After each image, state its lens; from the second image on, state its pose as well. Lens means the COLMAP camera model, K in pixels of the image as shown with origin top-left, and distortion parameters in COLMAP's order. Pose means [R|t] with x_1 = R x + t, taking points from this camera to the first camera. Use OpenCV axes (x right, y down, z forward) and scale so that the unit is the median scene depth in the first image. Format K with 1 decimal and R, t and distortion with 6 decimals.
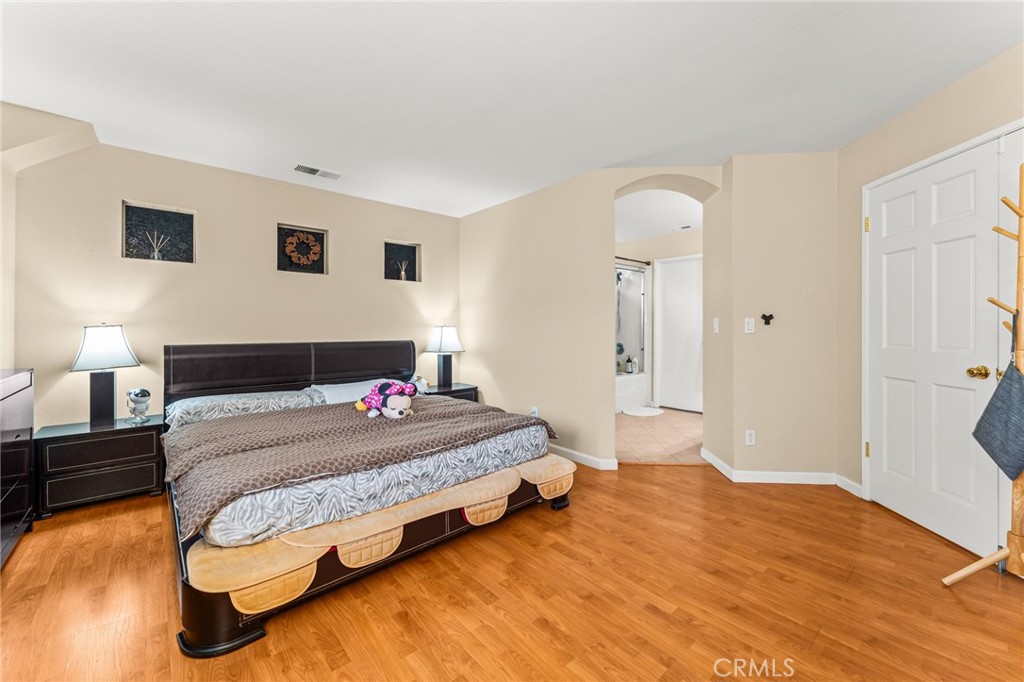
lens RADIAL K [[410.9, 0, 511.3], [0, 410.9, 328.2], [0, 0, 1]] dist [-0.000623, -0.000076]
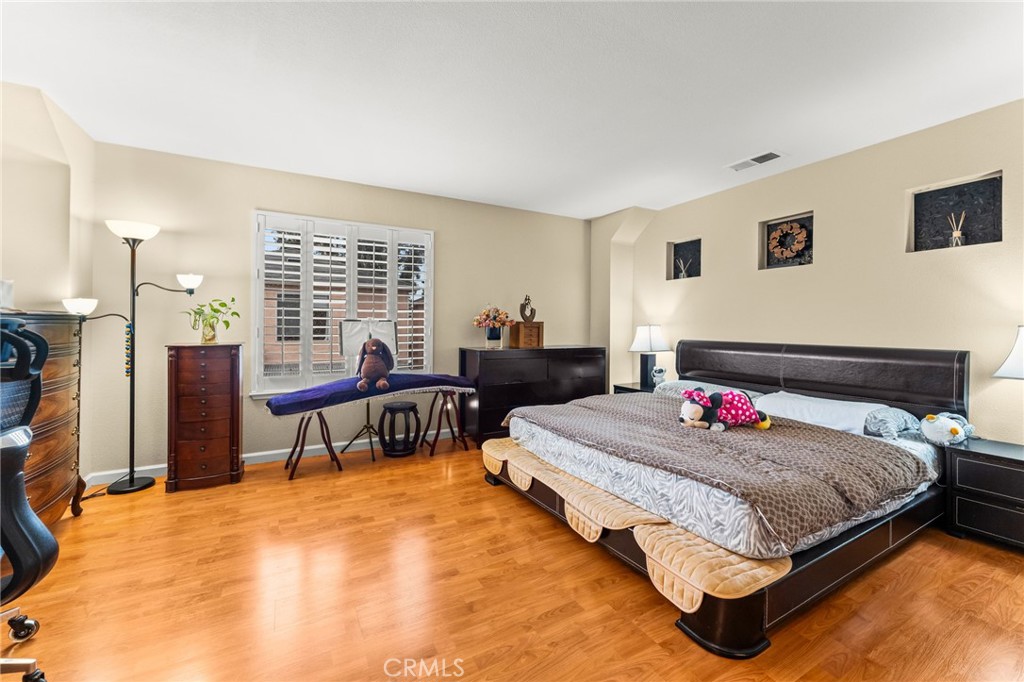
lens RADIAL K [[410.9, 0, 511.3], [0, 410.9, 328.2], [0, 0, 1]] dist [-0.000623, -0.000076]
pose [[-0.215014, 0.002078, -0.976609, 0.816413], [-0.009448, 0.999947, 0.004208, 0.003087], [0.976565, 0.010131, -0.214982, 0.964423]]
